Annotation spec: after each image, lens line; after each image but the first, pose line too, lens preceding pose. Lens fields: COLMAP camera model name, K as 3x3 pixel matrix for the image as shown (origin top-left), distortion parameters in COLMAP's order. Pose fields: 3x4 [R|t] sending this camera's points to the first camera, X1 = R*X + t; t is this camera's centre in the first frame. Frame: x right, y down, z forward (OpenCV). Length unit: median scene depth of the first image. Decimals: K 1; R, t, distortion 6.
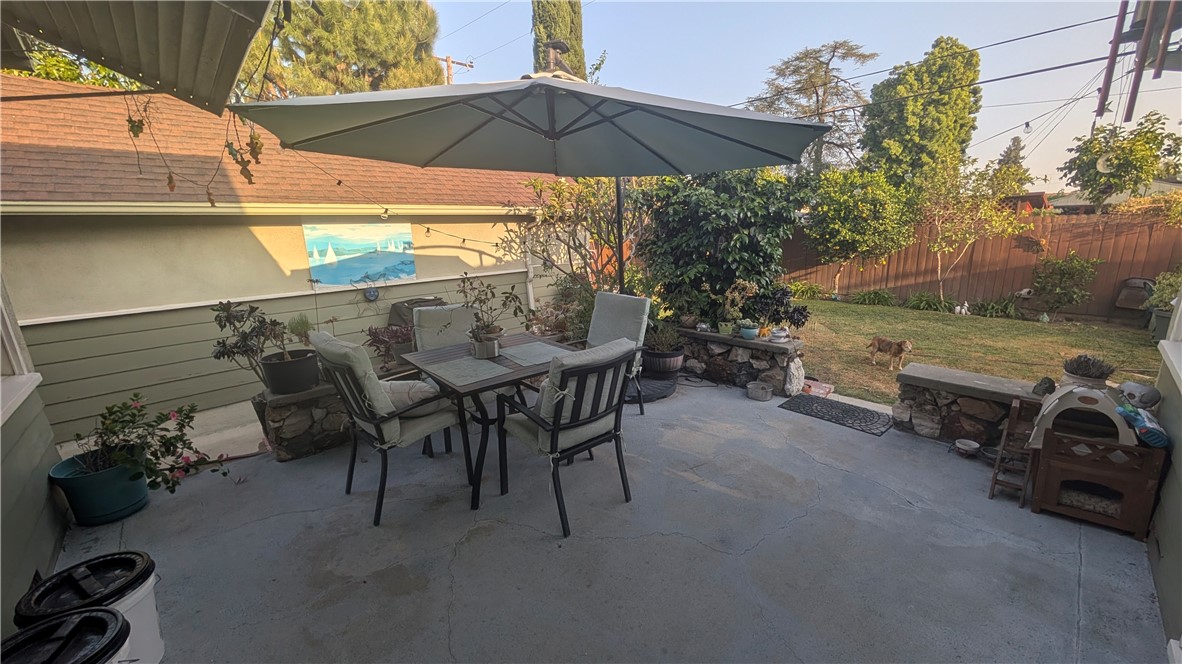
lens RADIAL K [[443.7, 0, 588.9], [0, 443.7, 333.3], [0, 0, 1]] dist [-0.003111, -0.000365]
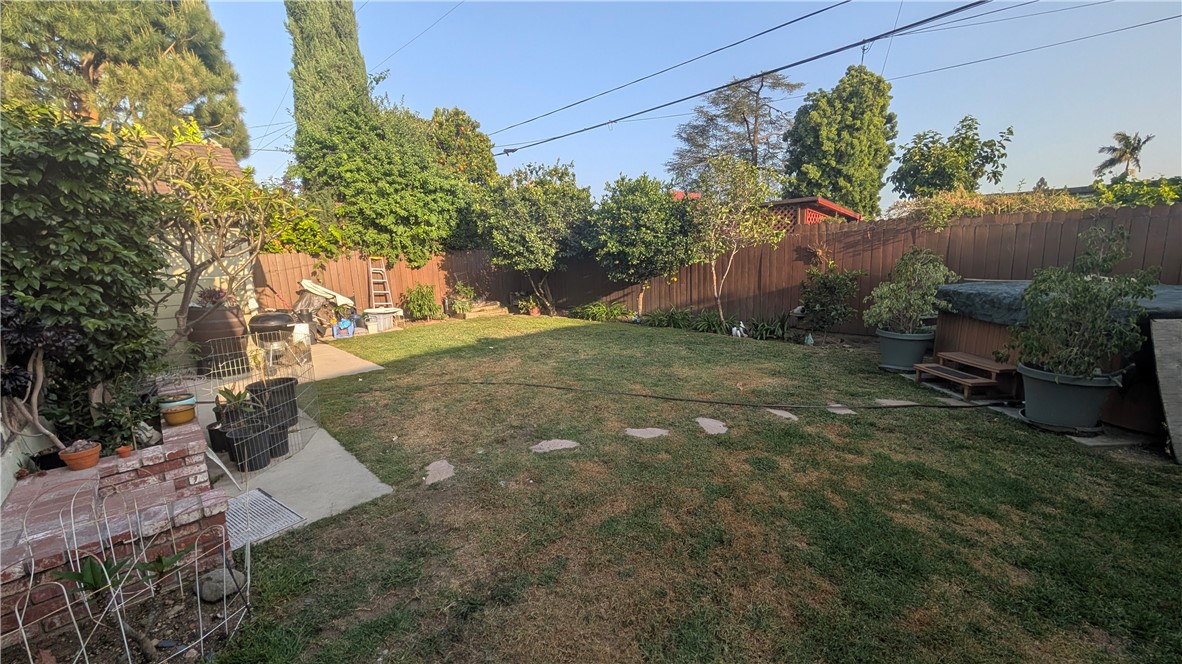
lens RADIAL K [[443.7, 0, 596.5], [0, 443.7, 337.6], [0, 0, 1]] dist [-0.003111, -0.000365]
pose [[0.998990, -0.015171, 0.042291, 0.157867], [0.017470, 0.998359, -0.054533, 0.000115], [-0.041394, 0.055217, 0.997616, 0.043861]]
